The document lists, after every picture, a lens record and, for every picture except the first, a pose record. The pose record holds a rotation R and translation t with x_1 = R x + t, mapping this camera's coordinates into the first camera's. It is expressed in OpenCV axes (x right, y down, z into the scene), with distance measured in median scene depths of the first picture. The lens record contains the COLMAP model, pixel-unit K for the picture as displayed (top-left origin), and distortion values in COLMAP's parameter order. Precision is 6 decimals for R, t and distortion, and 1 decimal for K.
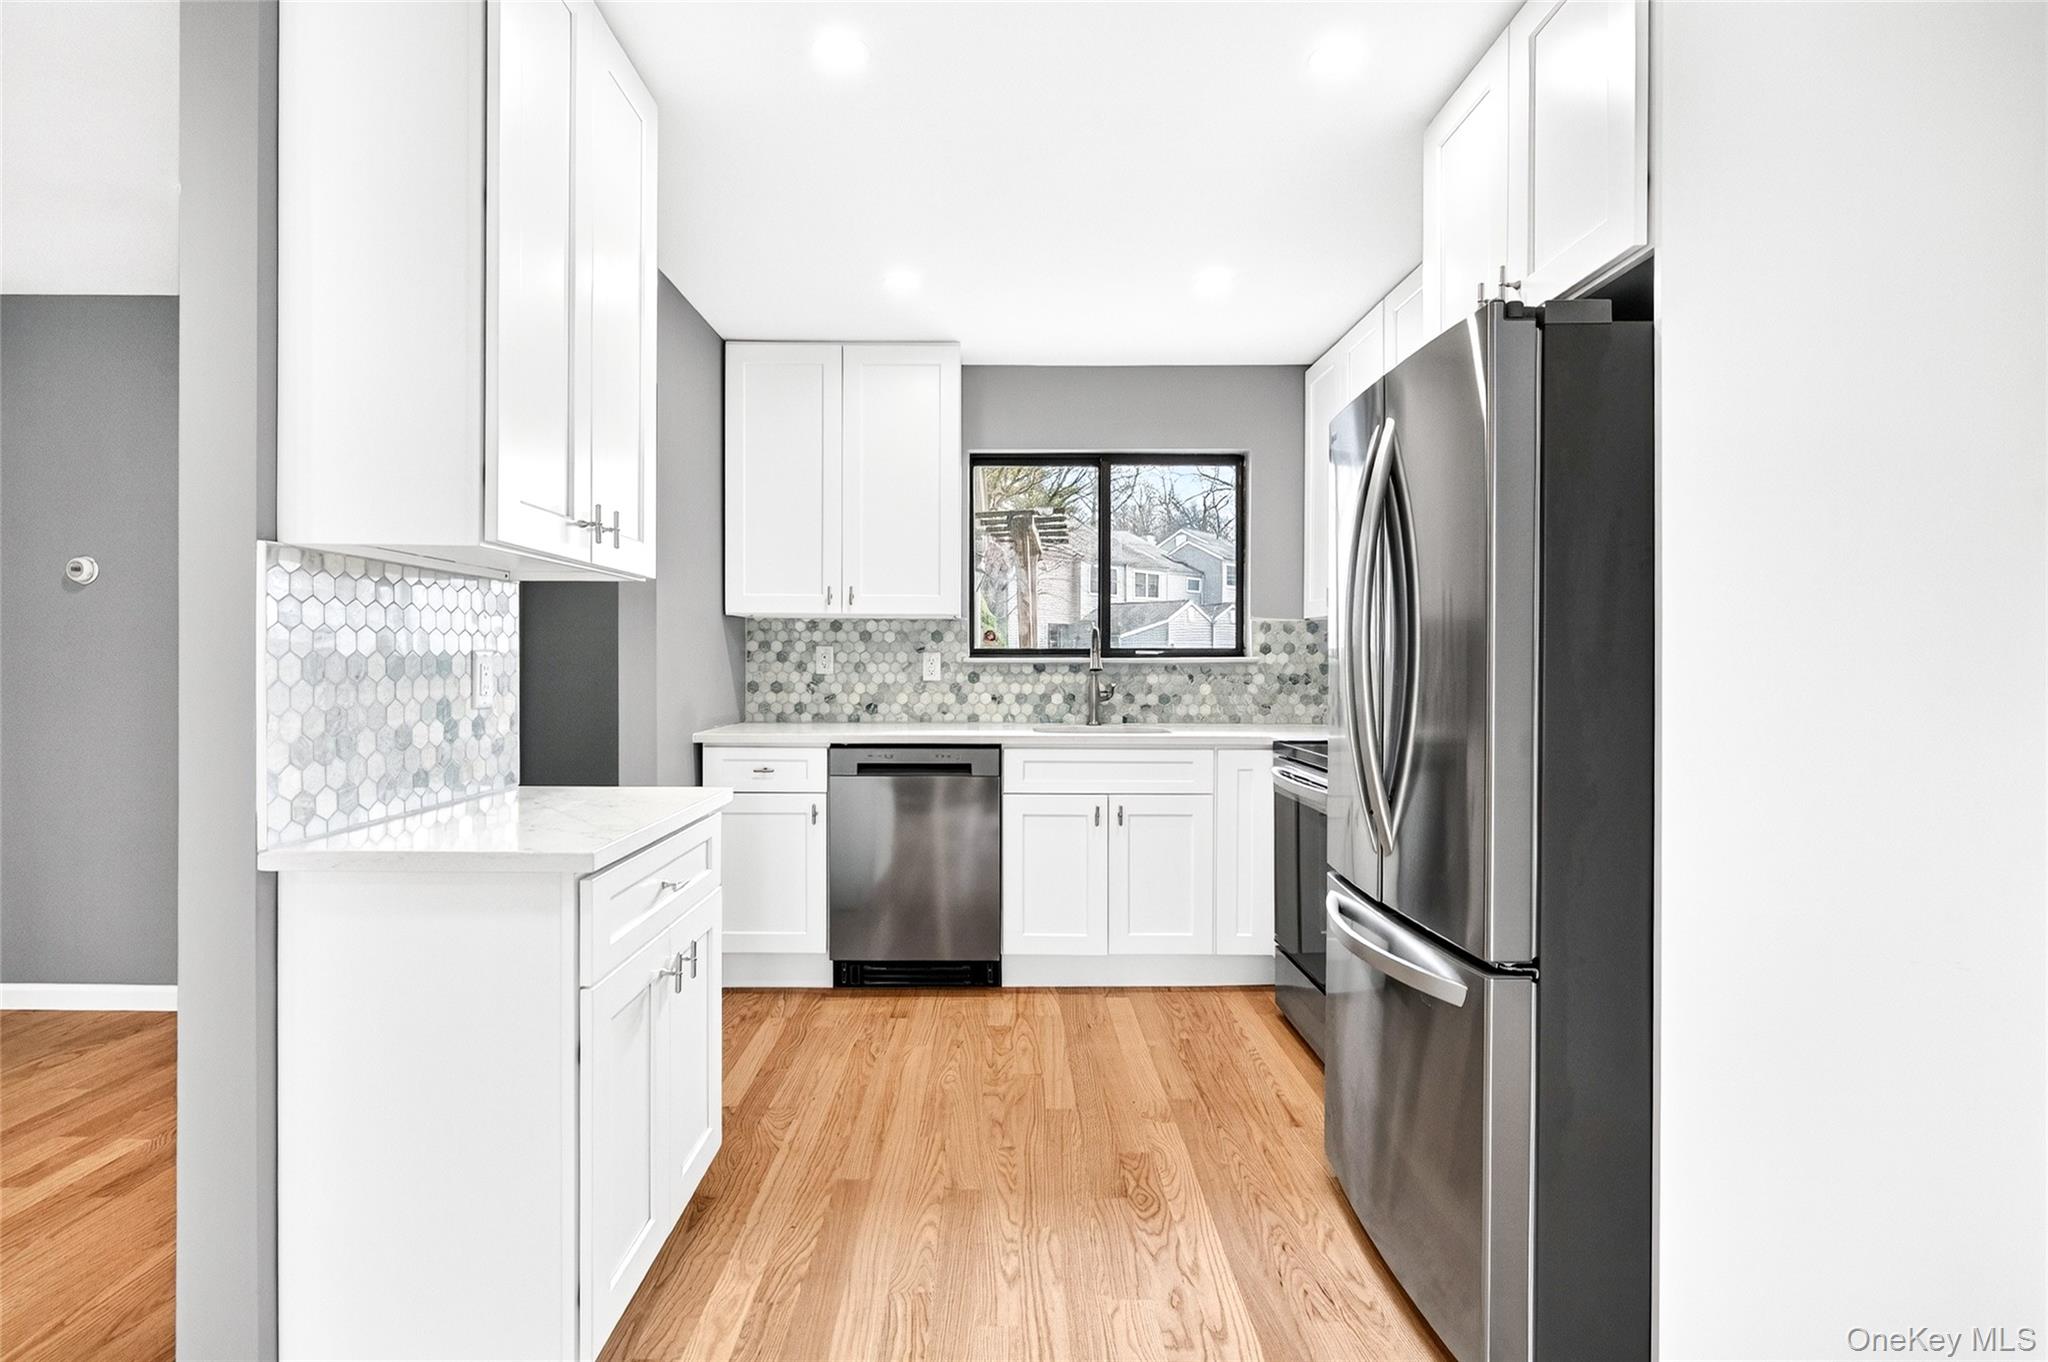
lens RADIAL K [[969.0, 0, 1005.6], [0, 969.0, 677.5], [0, 0, 1]] dist [0.000533, 0.000292]
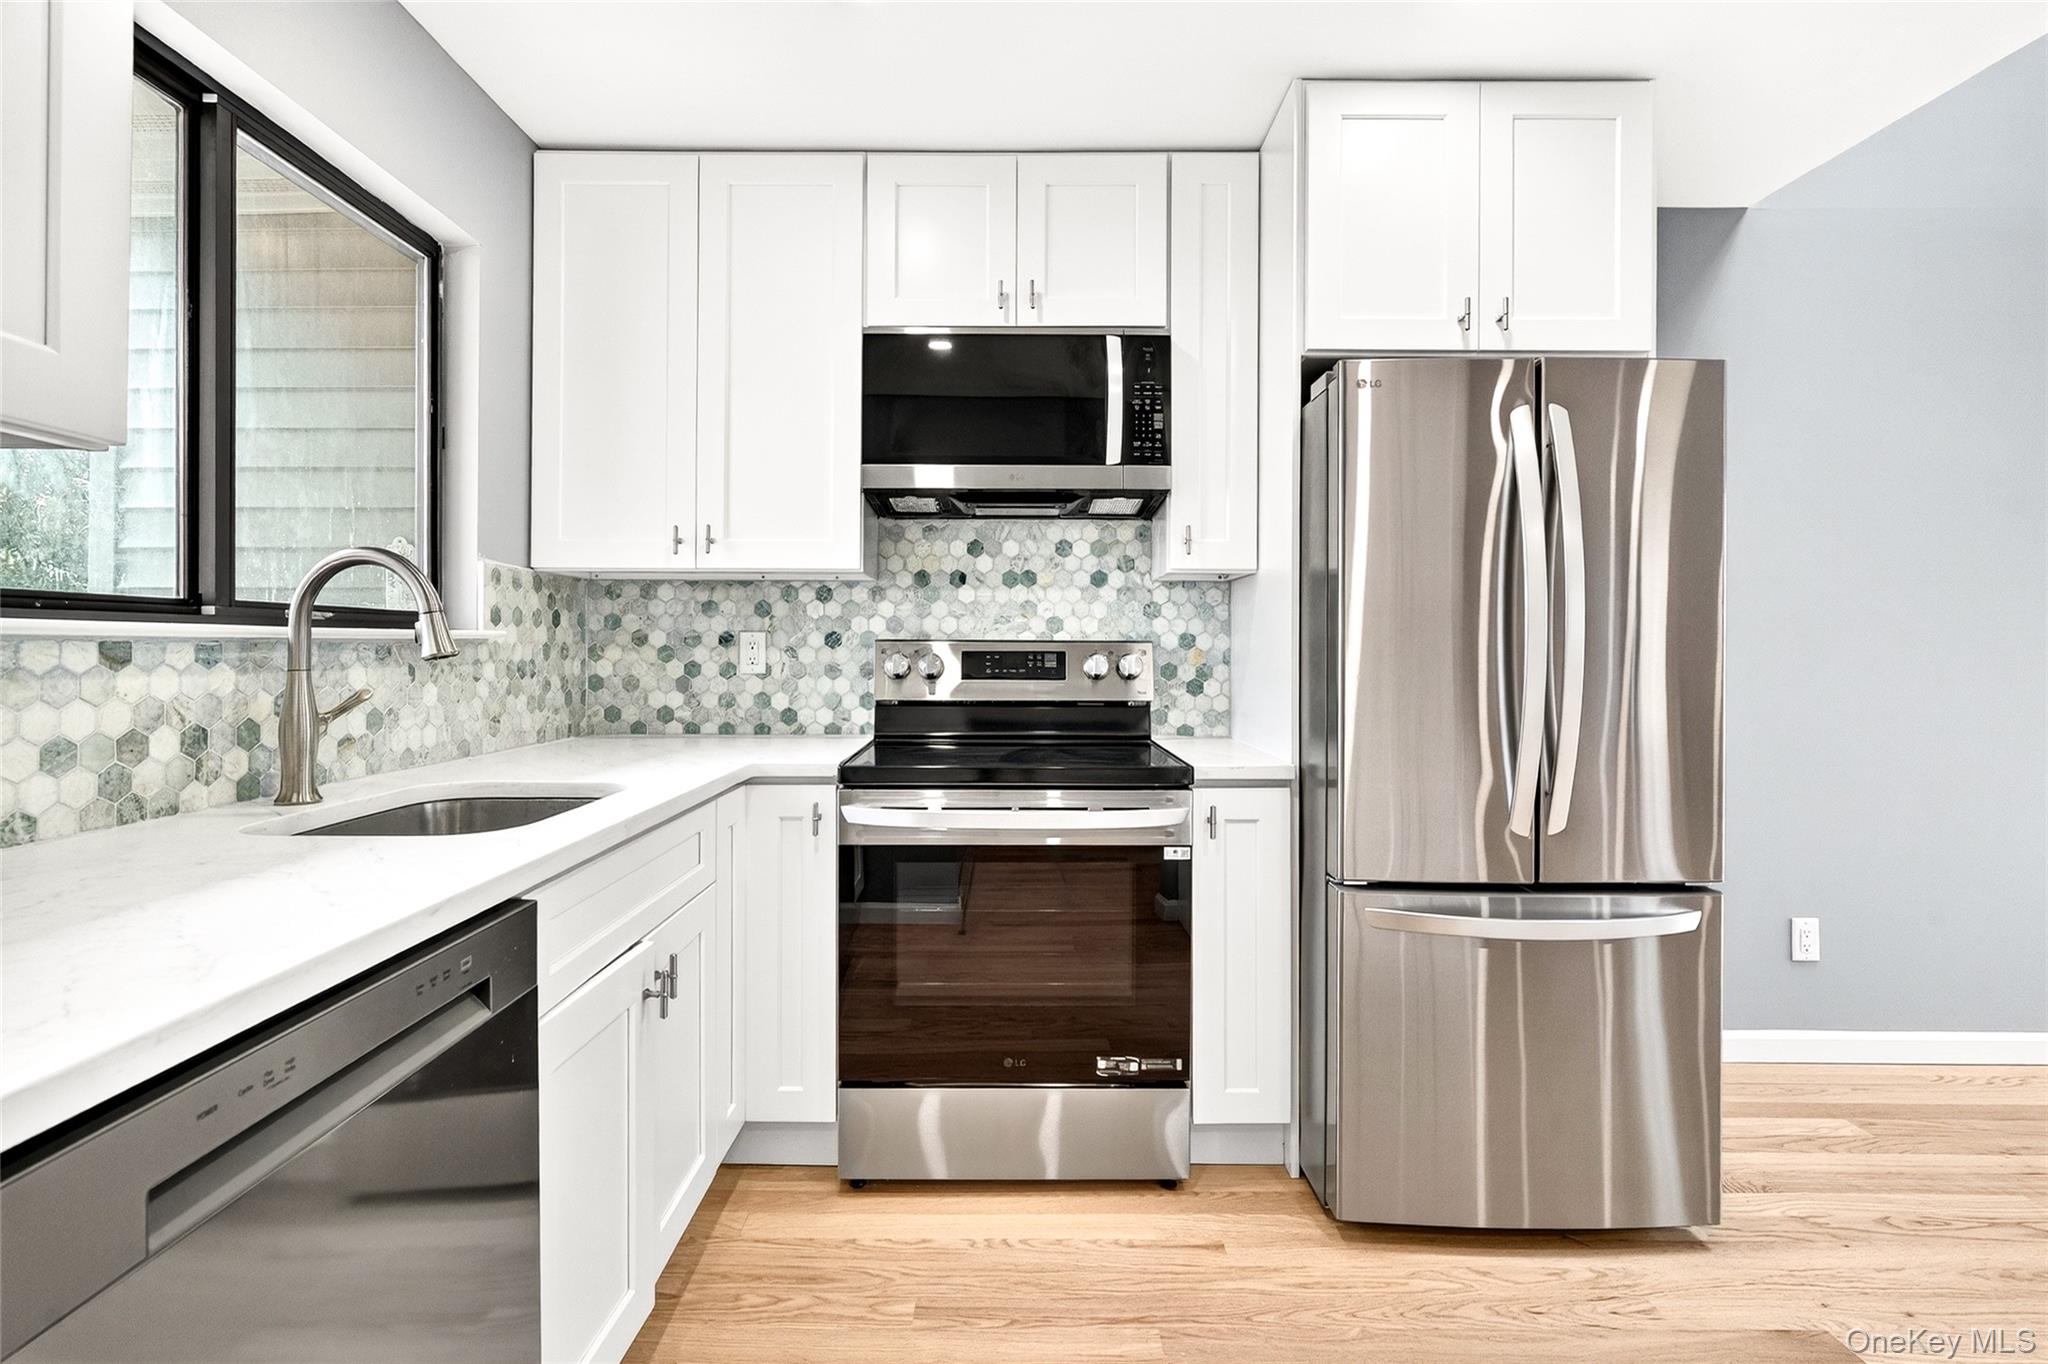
lens RADIAL K [[949.6, 0, 1012.8], [0, 949.6, 652.0], [0, 0, 1]] dist [-0.003171, 0.001898]
pose [[0.000866, -0.005111, 0.999987, -0.274973], [0.010778, 0.999929, 0.005102, -0.008526], [-0.999942, 0.010773, 0.000921, 0.710149]]
